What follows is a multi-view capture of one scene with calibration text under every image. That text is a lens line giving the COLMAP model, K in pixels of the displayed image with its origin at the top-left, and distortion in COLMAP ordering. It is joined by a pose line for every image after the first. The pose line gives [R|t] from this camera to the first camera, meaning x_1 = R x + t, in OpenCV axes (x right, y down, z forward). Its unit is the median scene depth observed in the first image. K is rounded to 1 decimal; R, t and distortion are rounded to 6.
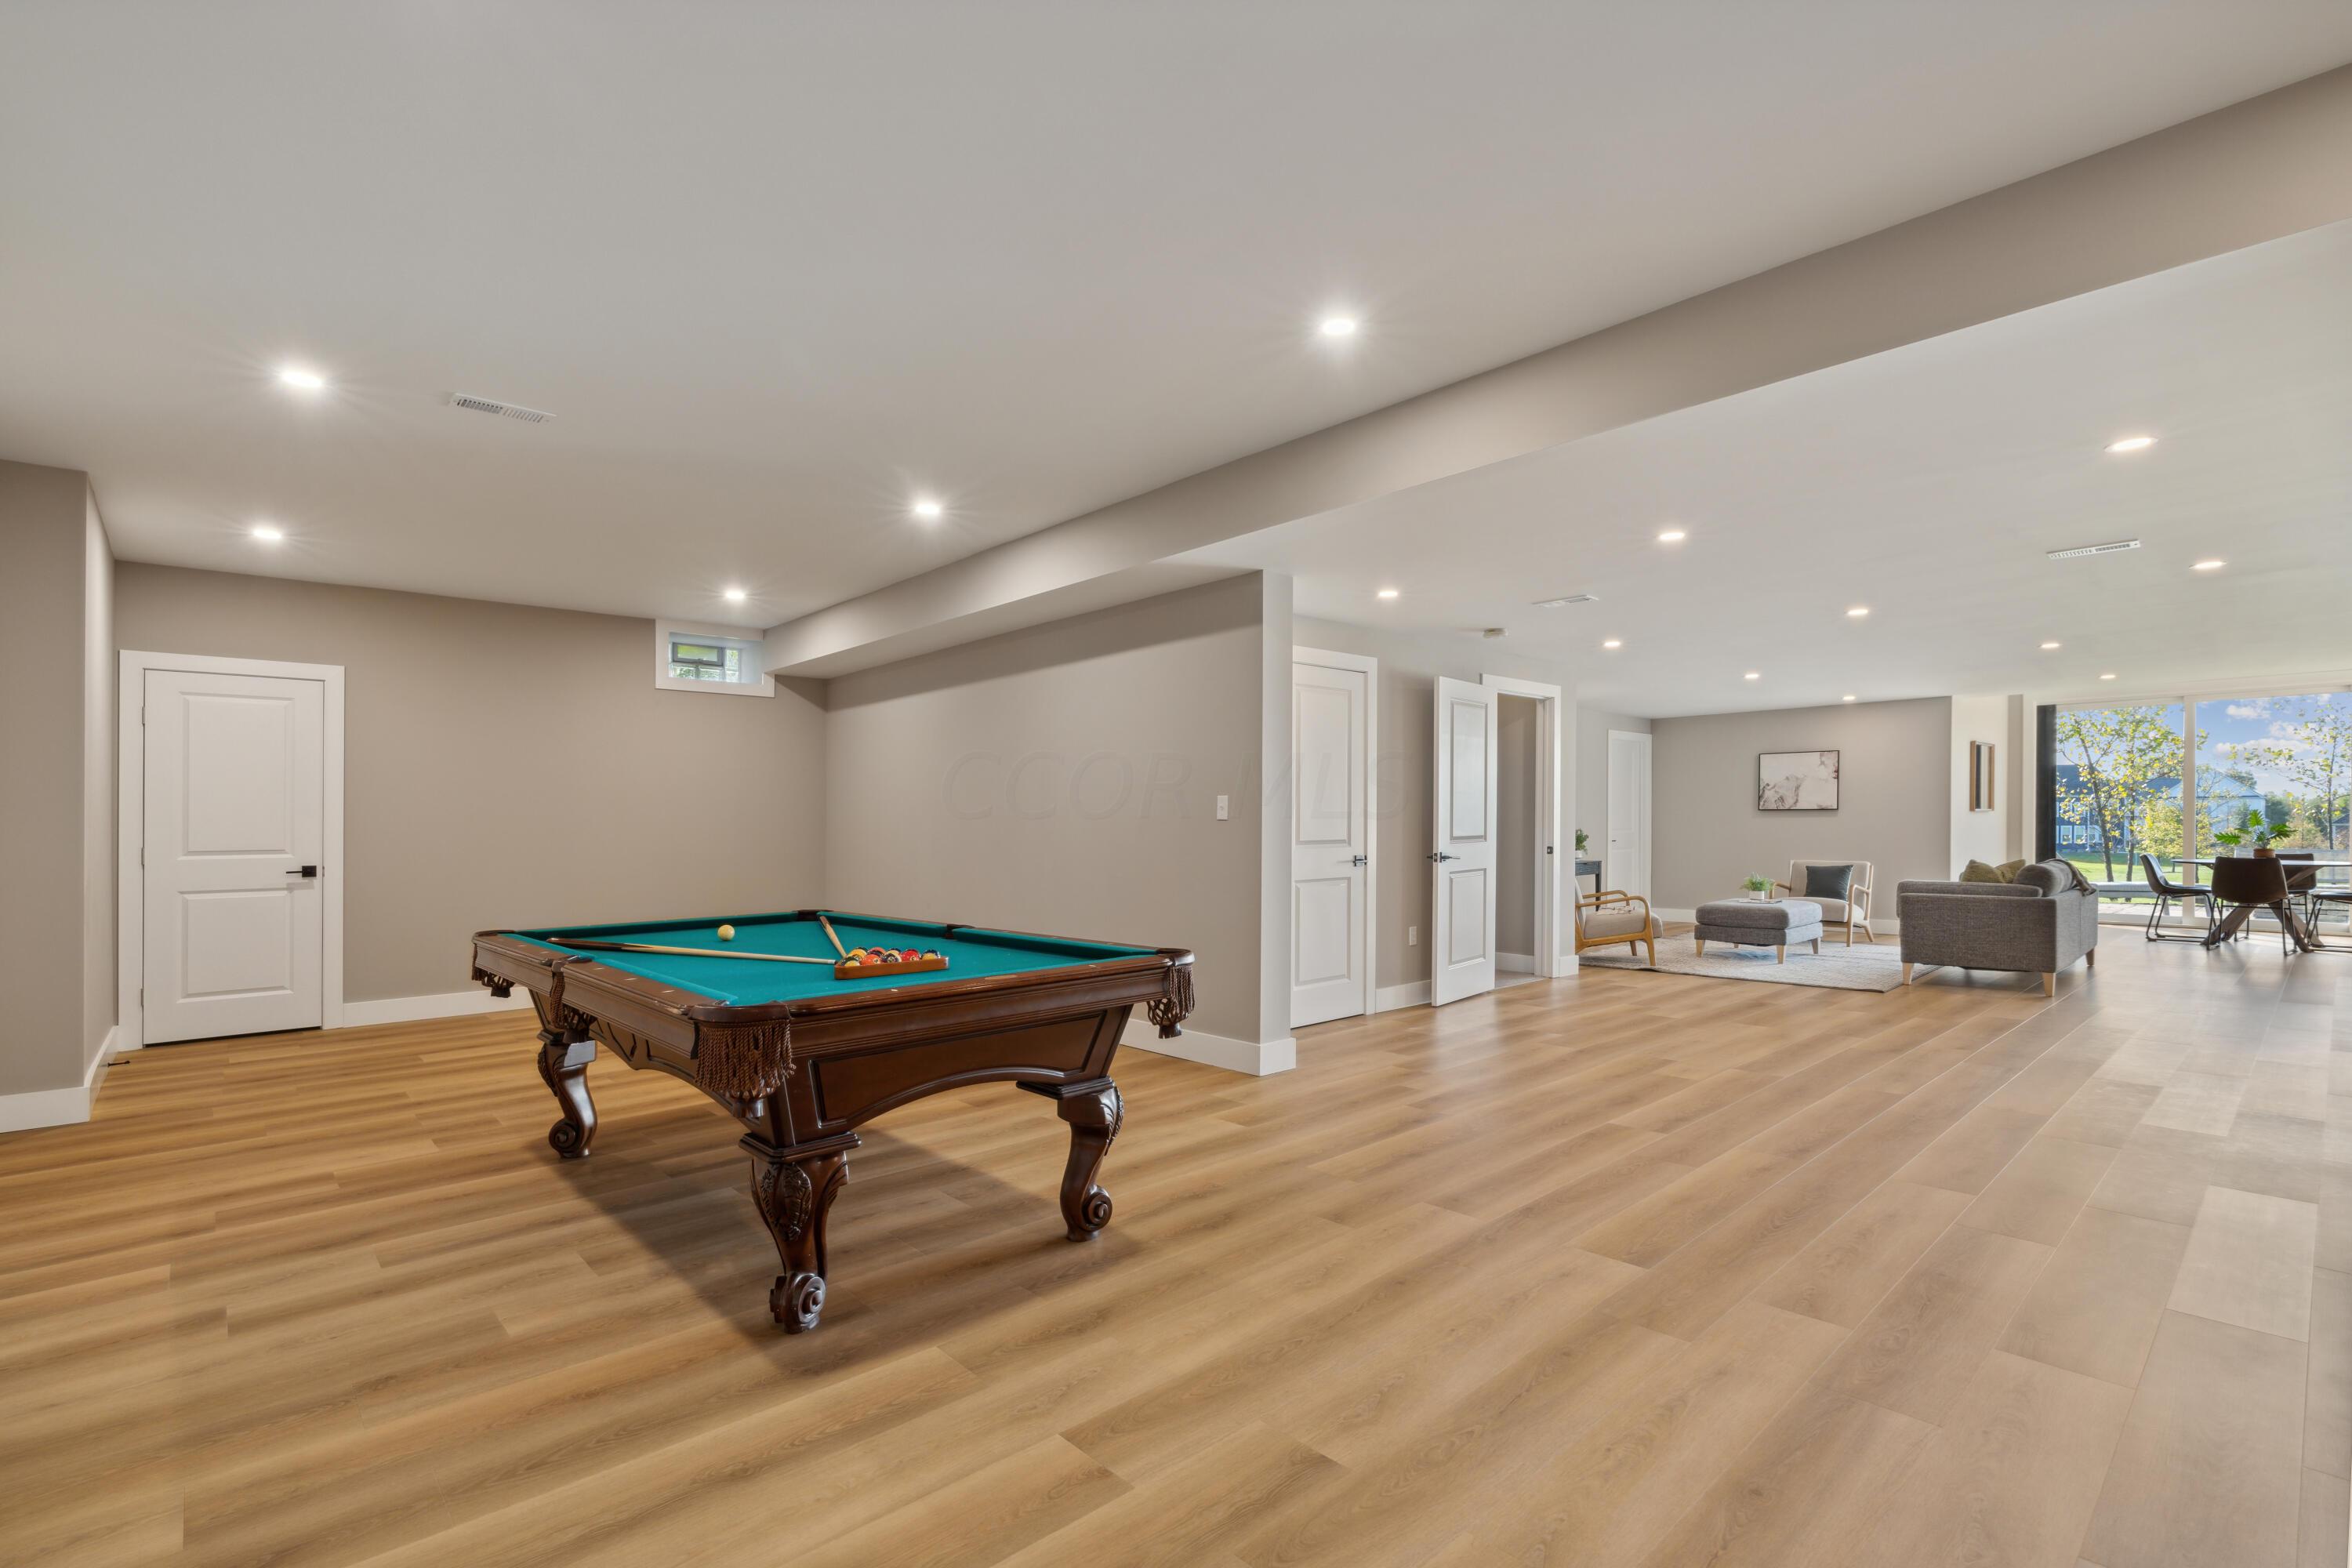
lens RADIAL K [[1059.4, 0, 1185.5], [0, 1059.4, 836.8], [0, 0, 1]] dist [-0.002466, 0.000643]
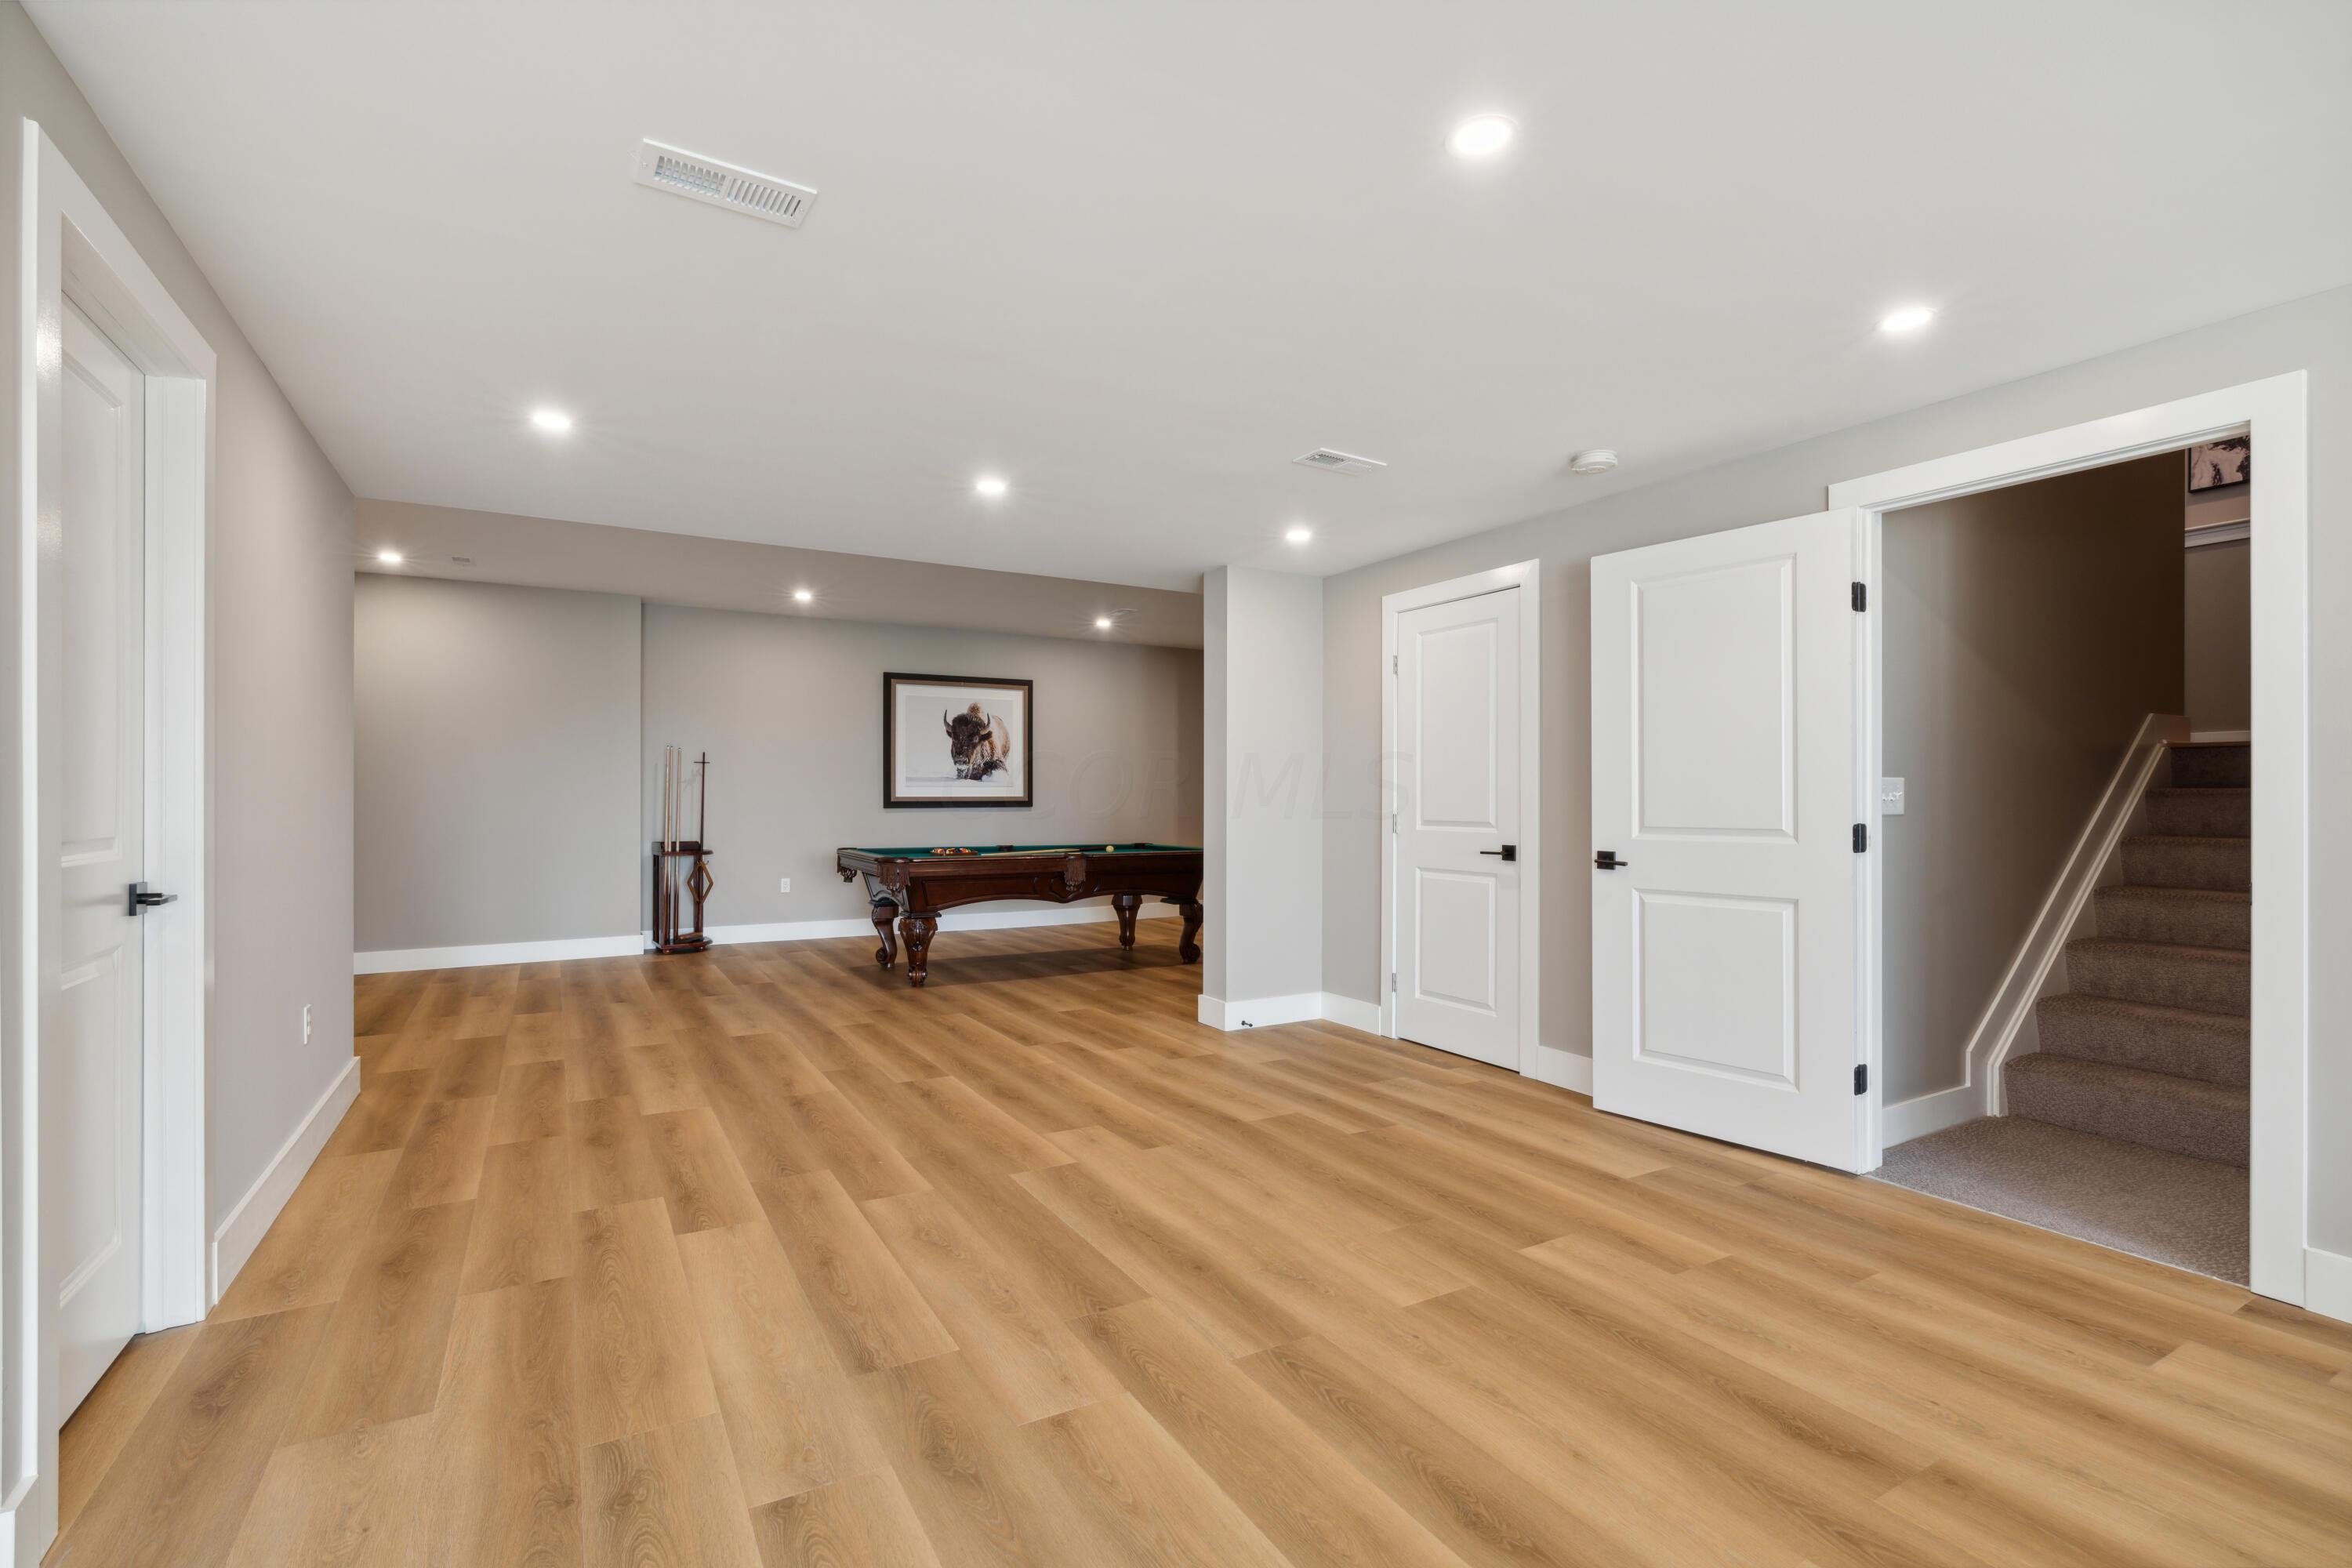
lens RADIAL K [[1057.4, 0, 1179.8], [0, 1057.4, 793.7], [0, 0, 1]] dist [0.001021, 0.000436]
pose [[-0.203660, 0.005905, -0.979024, 1.517806], [-0.013942, 0.999863, 0.008931, -0.035402], [0.978942, 0.015469, -0.203550, 1.552907]]
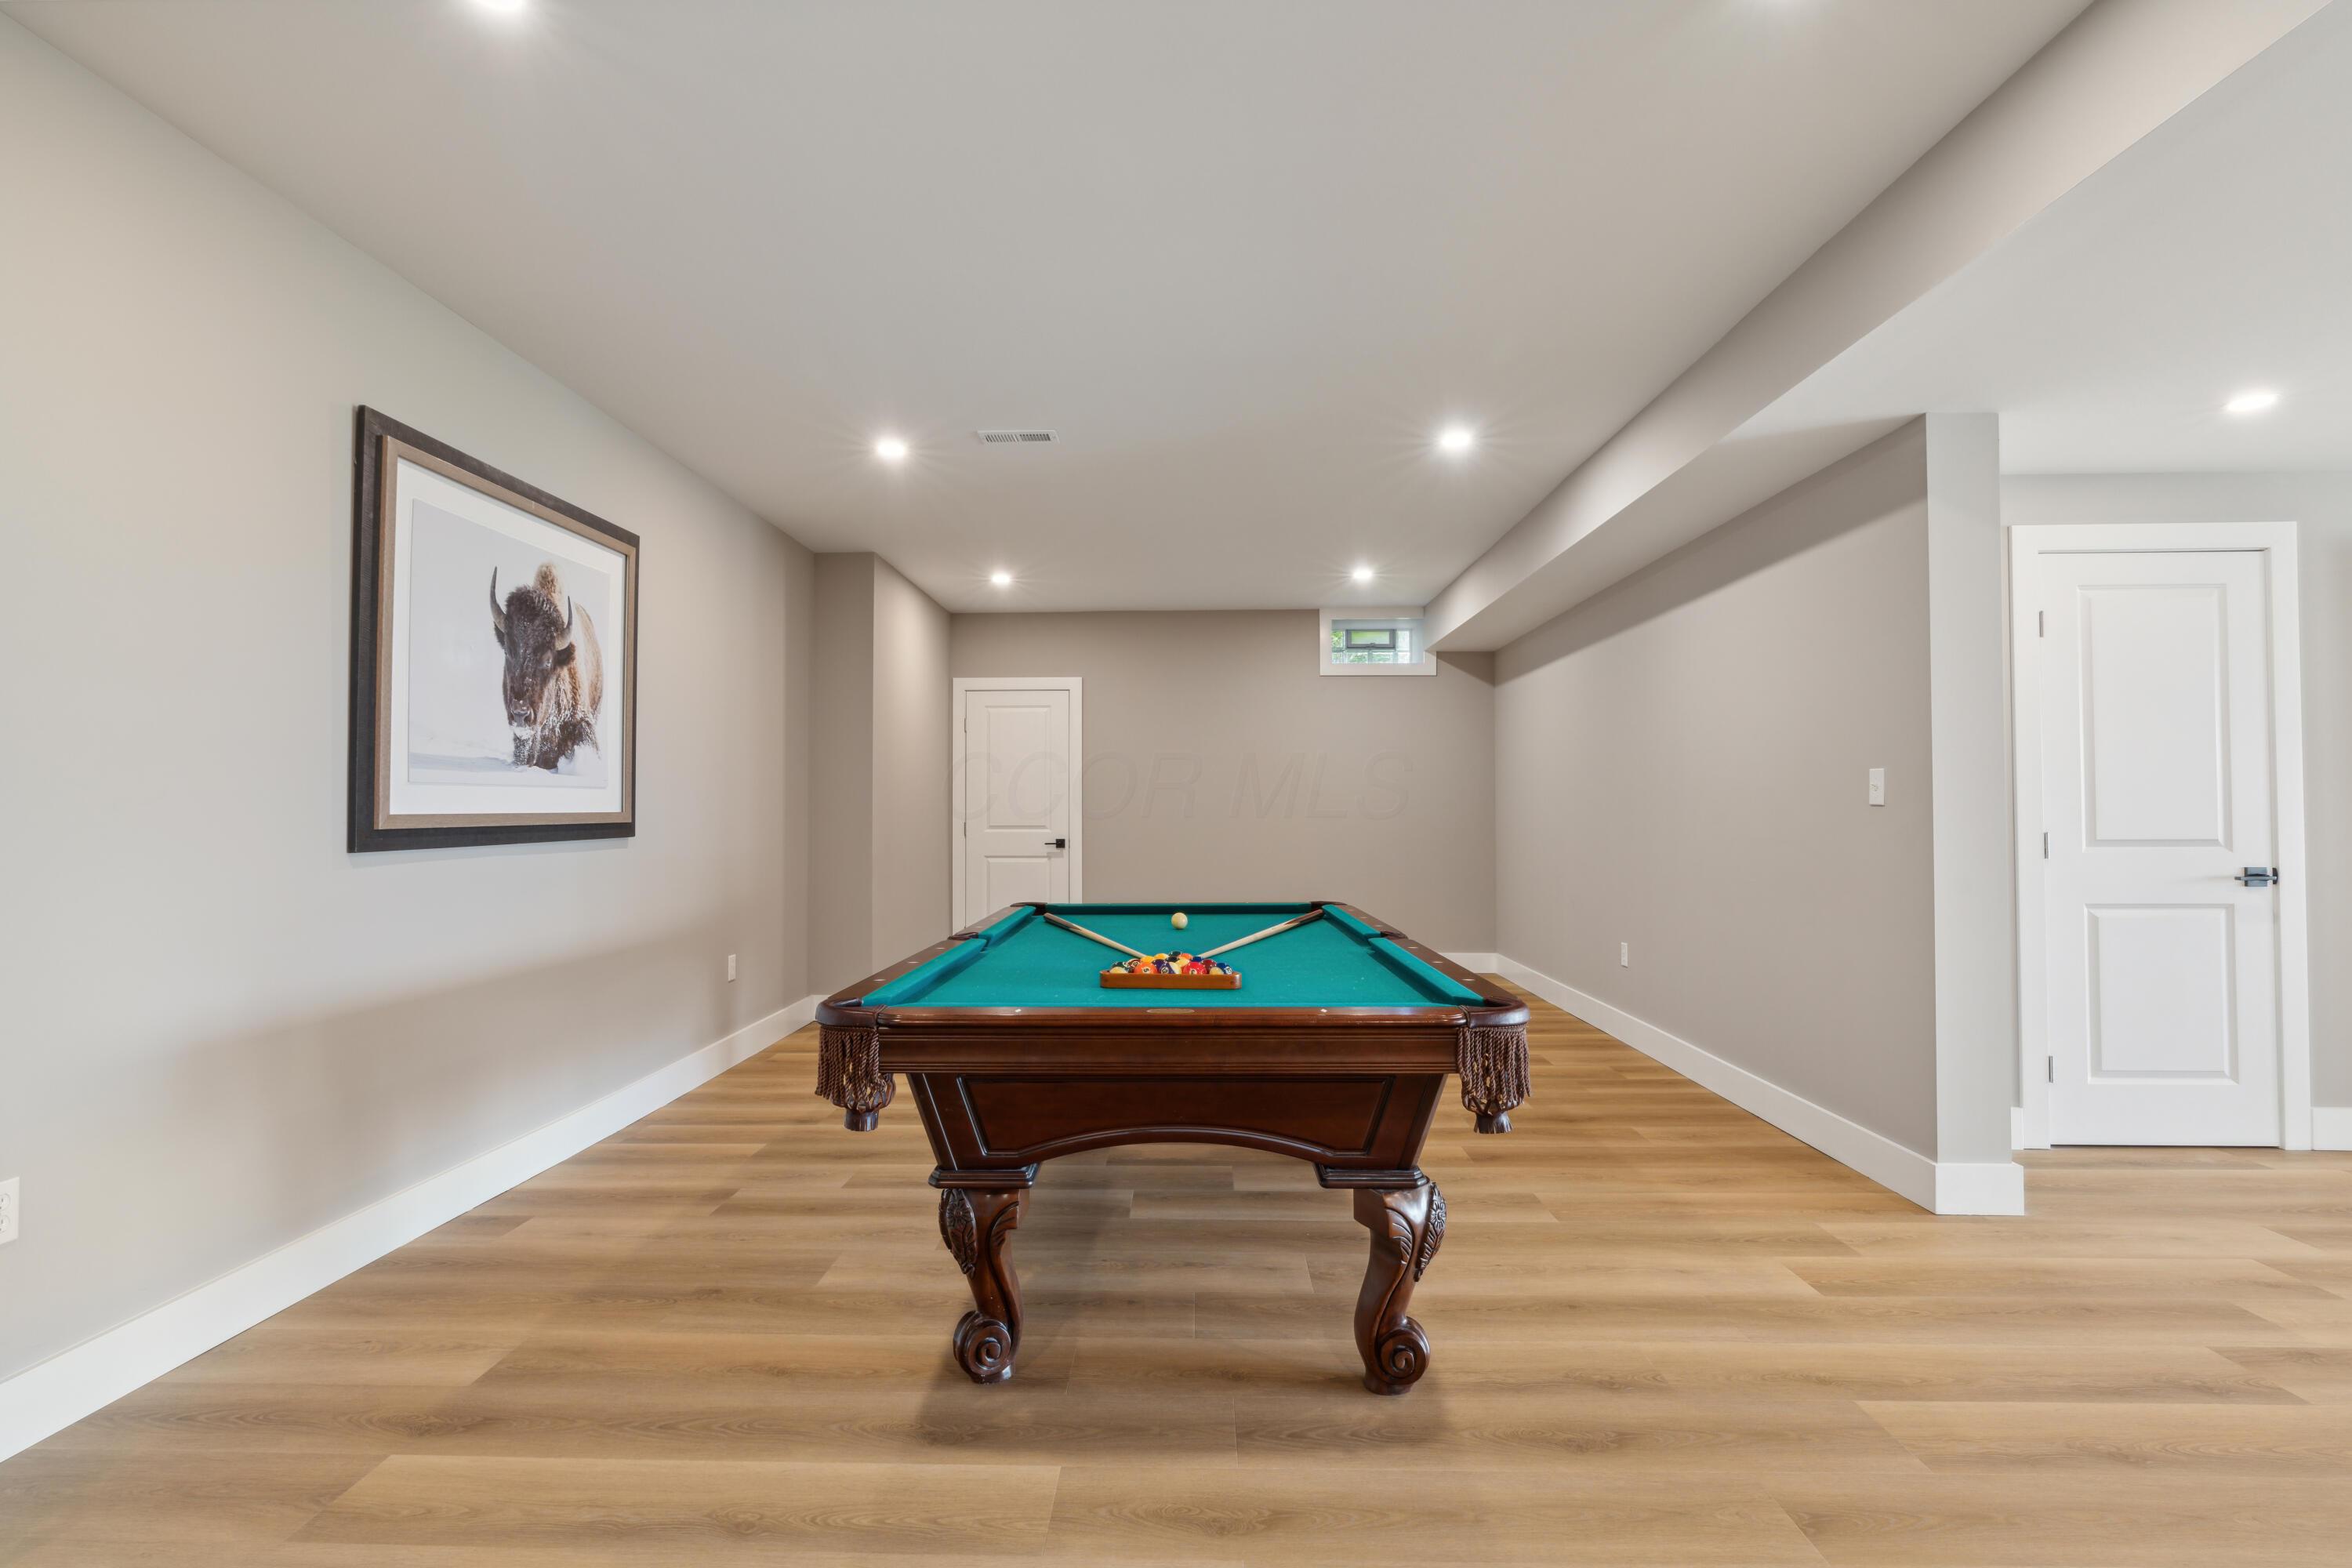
lens RADIAL K [[1075.8, 0, 1176.0], [0, 1075.8, 784.0], [0, 0, 1]] dist [-0.002610, 0.000422]
pose [[0.720198, -0.009530, -0.693704, 0.246246], [-0.013084, 0.999541, -0.027316, -0.007003], [0.693646, 0.028750, 0.719742, 0.290272]]
